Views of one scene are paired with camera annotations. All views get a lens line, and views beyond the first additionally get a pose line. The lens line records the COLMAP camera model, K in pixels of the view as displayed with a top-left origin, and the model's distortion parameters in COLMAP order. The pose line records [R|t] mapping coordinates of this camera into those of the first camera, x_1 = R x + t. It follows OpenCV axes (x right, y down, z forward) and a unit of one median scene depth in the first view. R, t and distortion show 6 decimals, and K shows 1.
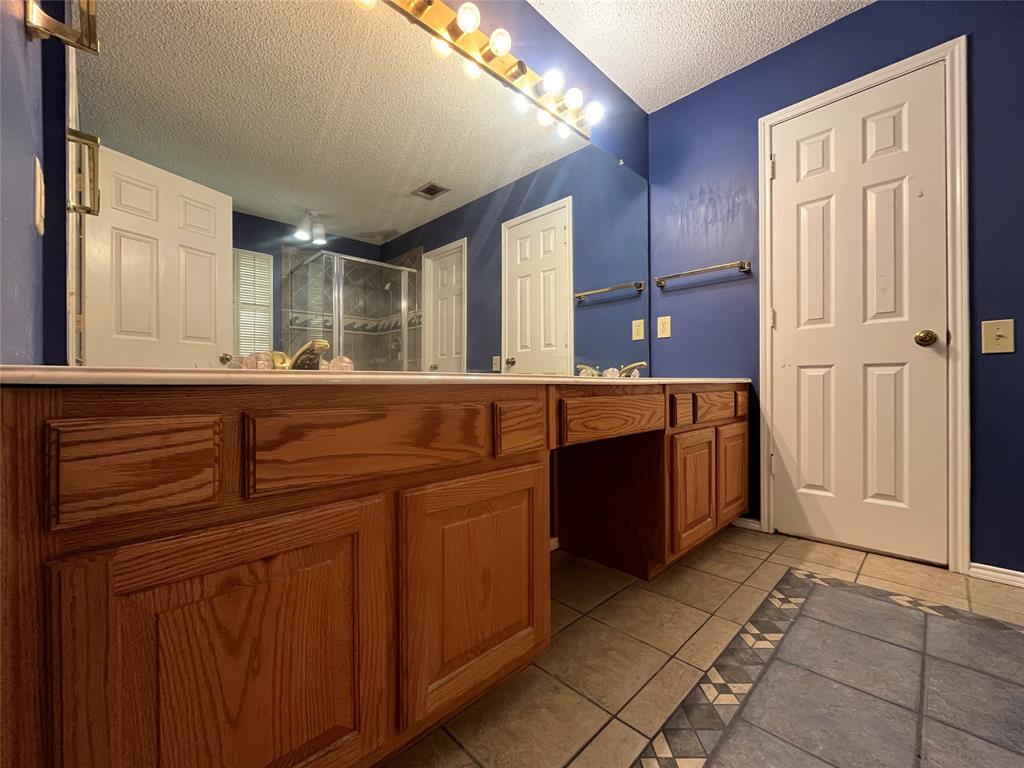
lens RADIAL K [[416.2, 0, 512.0], [0, 416.2, 384.0], [0, 0, 1]] dist [-0.002539, -0.000559]
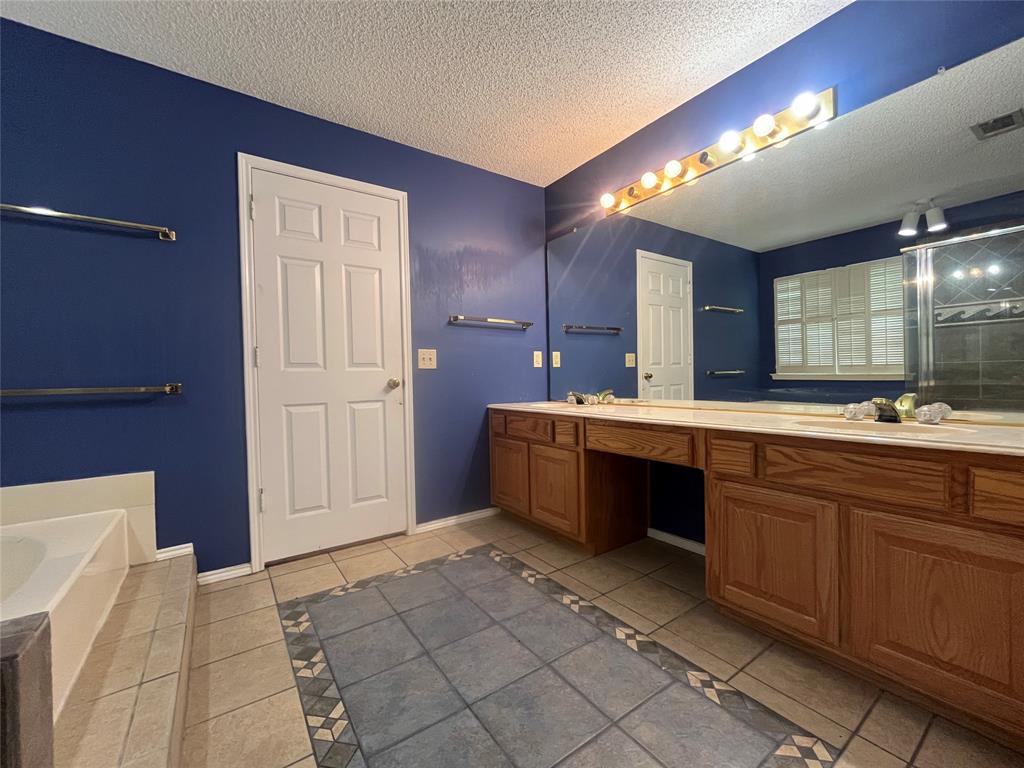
lens RADIAL K [[416.2, 0, 512.0], [0, 416.2, 384.0], [0, 0, 1]] dist [-0.002539, -0.000559]
pose [[-0.164721, 0.024421, -0.986038, 2.073297], [0.023564, 0.999506, 0.020818, -0.199818], [0.986059, -0.019806, -0.165215, 0.970819]]
